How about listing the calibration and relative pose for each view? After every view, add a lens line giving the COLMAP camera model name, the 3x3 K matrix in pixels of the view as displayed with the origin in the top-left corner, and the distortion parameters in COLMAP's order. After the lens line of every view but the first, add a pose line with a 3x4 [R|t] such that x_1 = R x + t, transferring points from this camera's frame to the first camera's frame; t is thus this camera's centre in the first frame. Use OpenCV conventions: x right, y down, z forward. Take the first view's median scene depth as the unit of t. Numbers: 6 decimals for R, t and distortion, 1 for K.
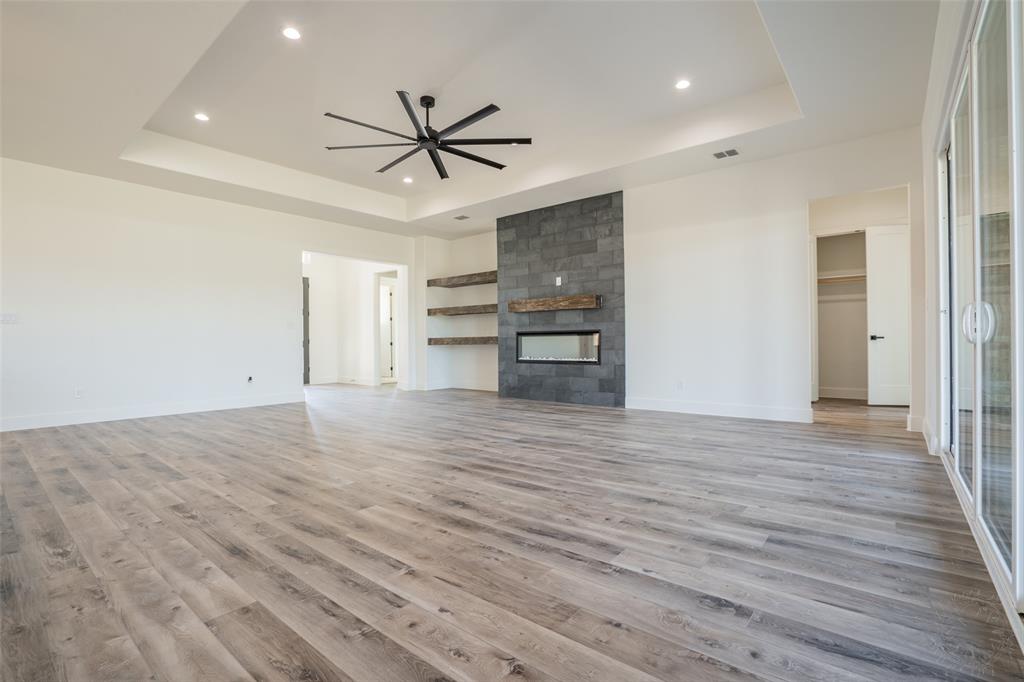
lens RADIAL K [[473.7, 0, 512.0], [0, 473.7, 341.0], [0, 0, 1]] dist [-0.060484, 0.023852]
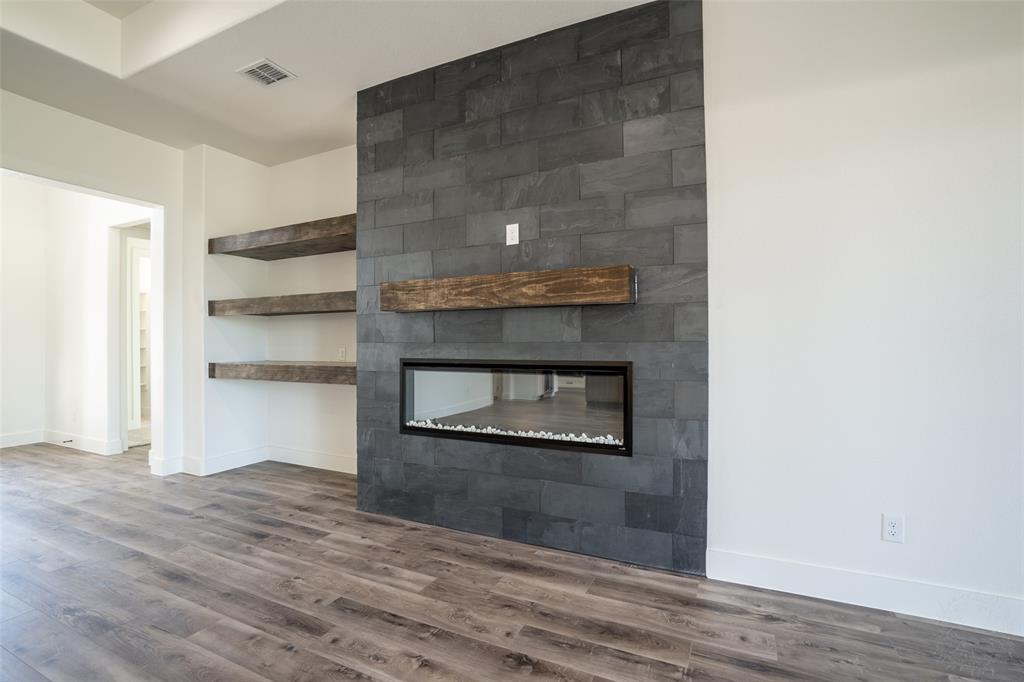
lens RADIAL K [[466.2, 0, 512.0], [0, 466.2, 341.0], [0, 0, 1]] dist [-0.057437, 0.014859]
pose [[0.969926, 0.007119, 0.243295, 0.005018], [-0.006312, 0.999972, -0.004094, -0.036123], [-0.243317, 0.002435, 0.969944, 0.624961]]
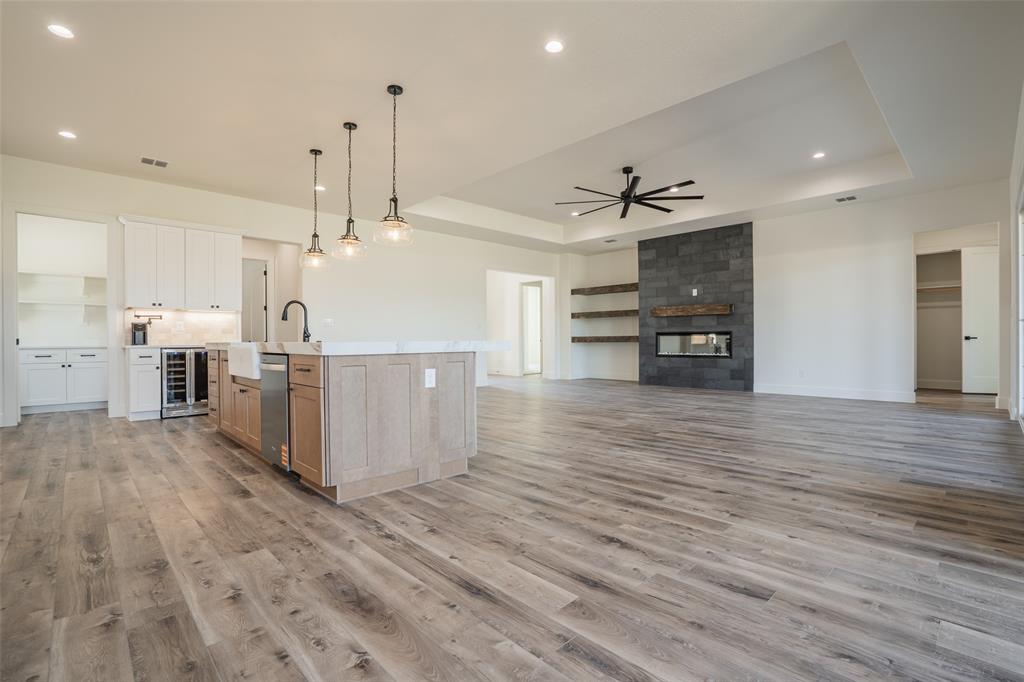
lens RADIAL K [[473.7, 0, 512.0], [0, 473.7, 341.0], [0, 0, 1]] dist [-0.060484, 0.023852]
pose [[0.992882, 0.004987, -0.118997, -0.235824], [-0.004569, 0.999982, 0.003789, 0.001070], [0.119014, -0.003219, 0.992887, -0.301807]]
